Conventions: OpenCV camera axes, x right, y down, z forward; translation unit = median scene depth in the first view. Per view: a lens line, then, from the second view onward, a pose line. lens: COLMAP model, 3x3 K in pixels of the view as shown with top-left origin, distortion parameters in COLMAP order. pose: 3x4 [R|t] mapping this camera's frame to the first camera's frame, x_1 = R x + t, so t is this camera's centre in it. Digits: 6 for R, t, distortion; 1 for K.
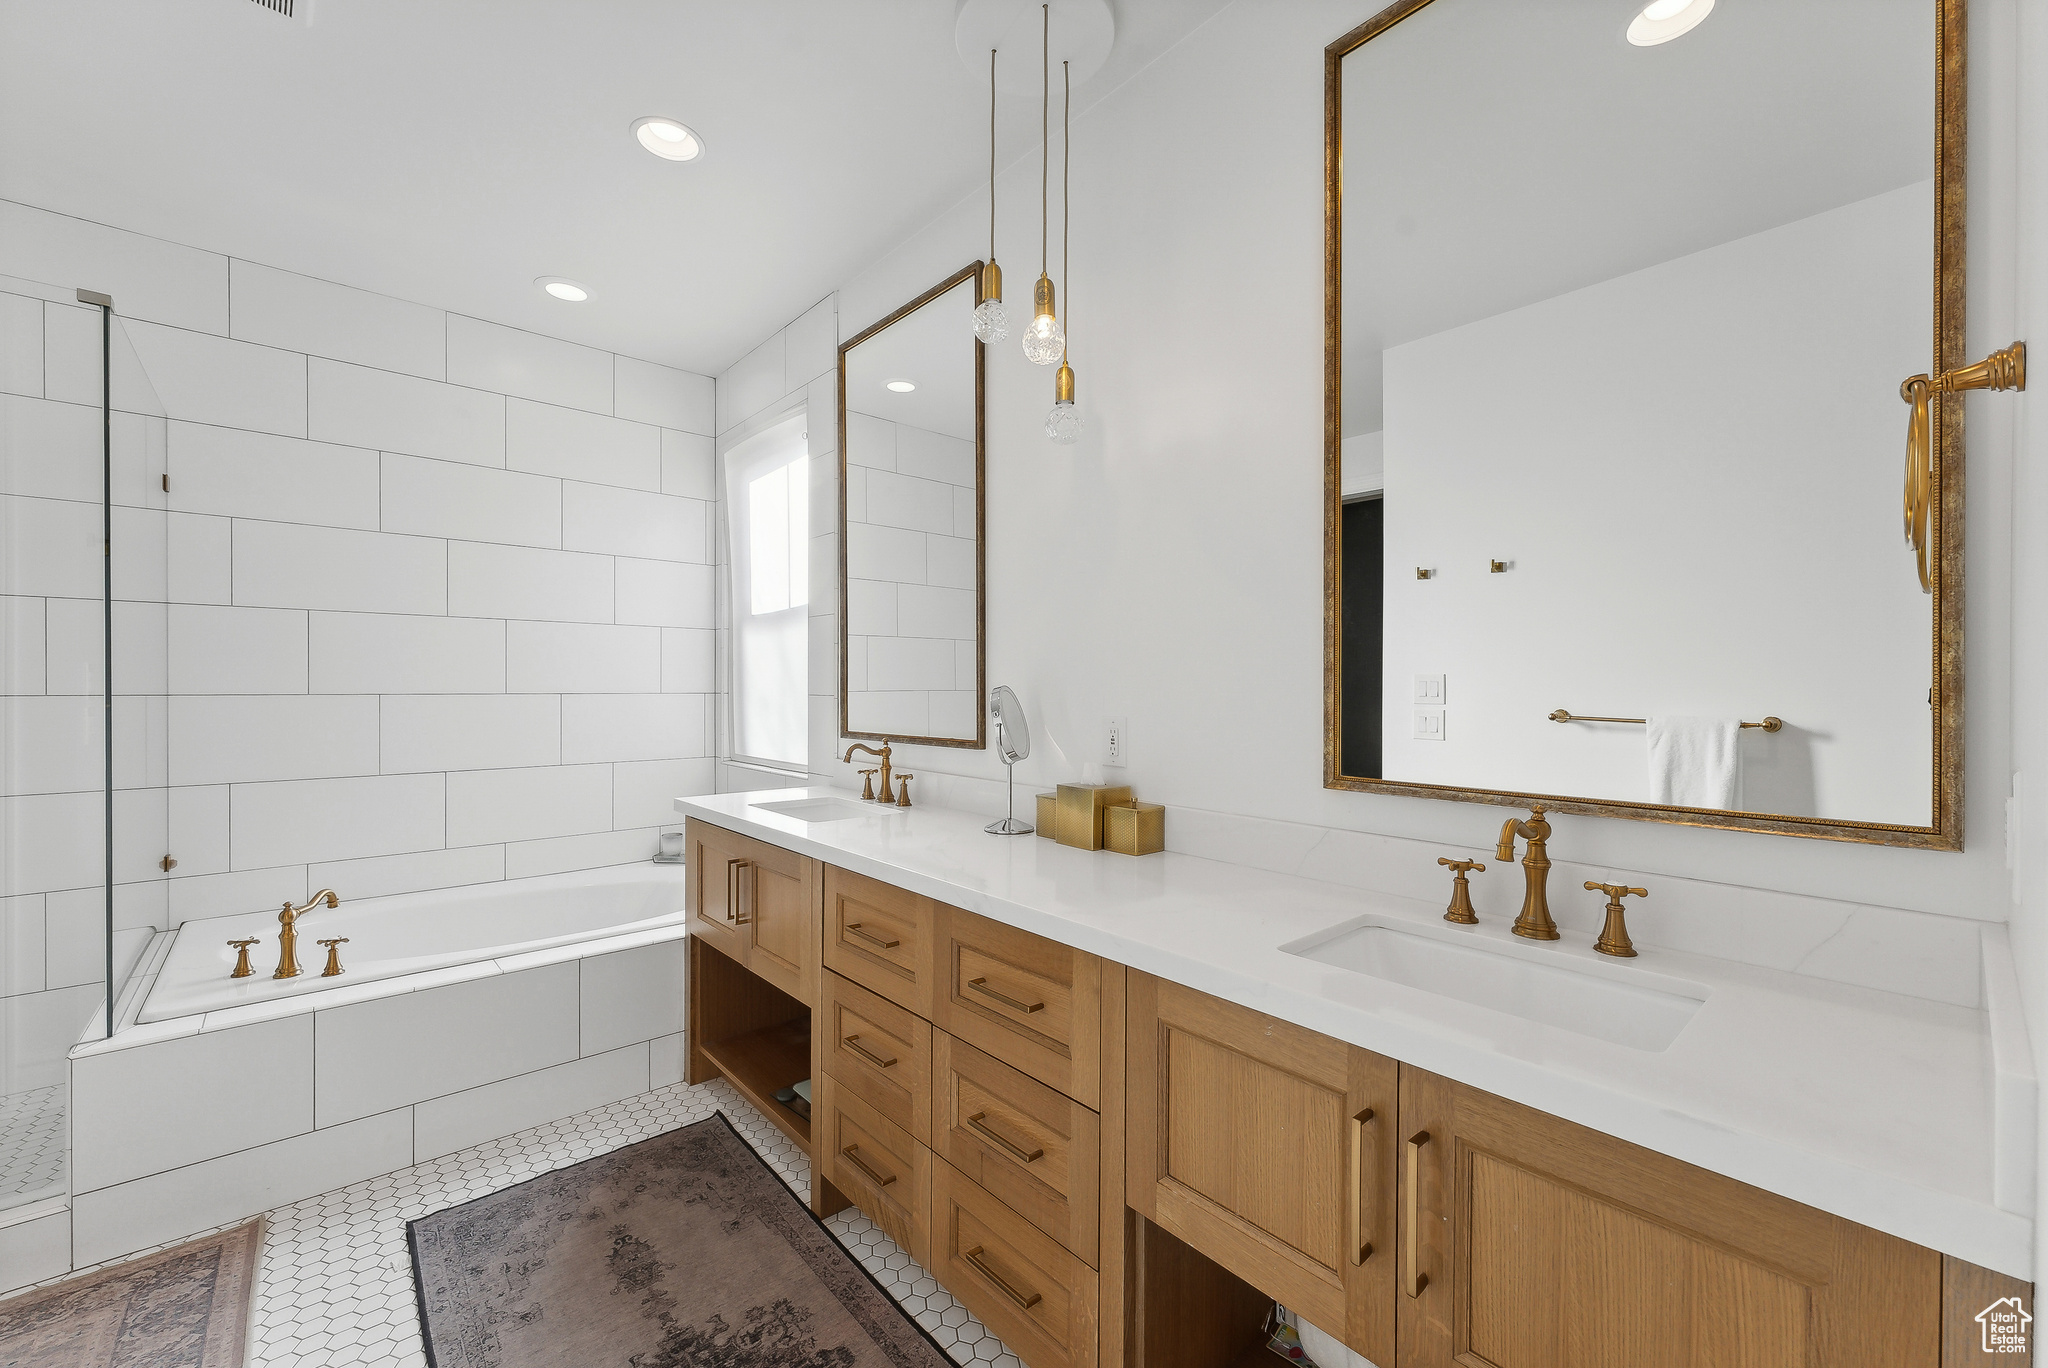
lens RADIAL K [[819.9, 0, 1027.6], [0, 819.9, 690.0], [0, 0, 1]] dist [0.002893, -0.000055]
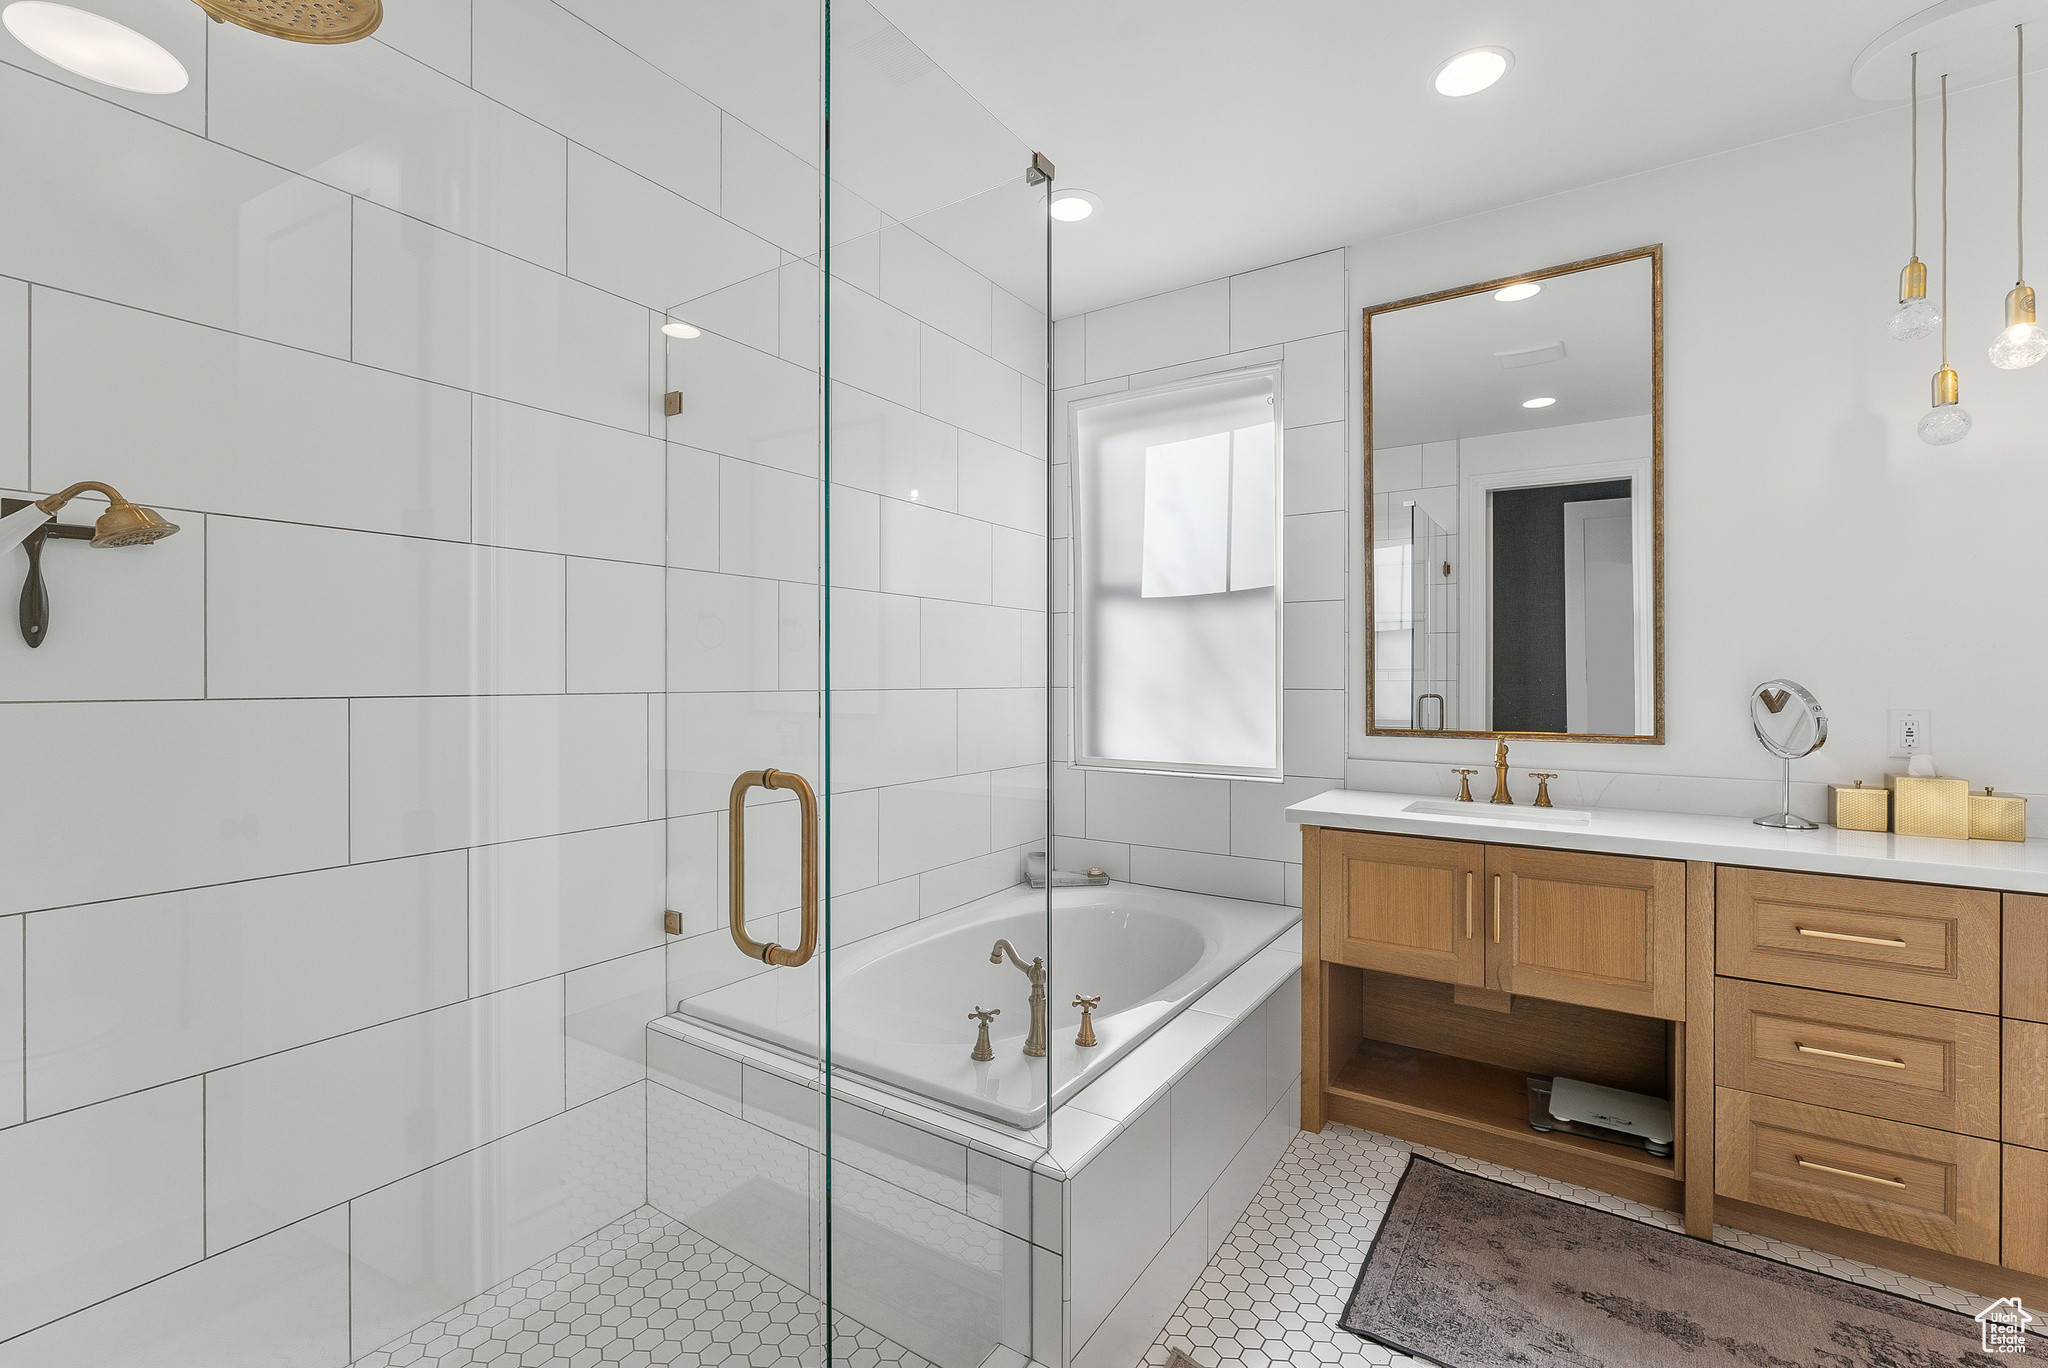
lens RADIAL K [[886.2, 0, 1022.4], [0, 886.2, 679.5], [0, 0, 1]] dist [-0.002460, -0.000686]
pose [[0.967699, 0.001385, 0.252104, -1.236406], [-0.000090, 0.999987, -0.005151, 0.000304], [-0.252108, 0.004962, 0.967686, 0.203588]]
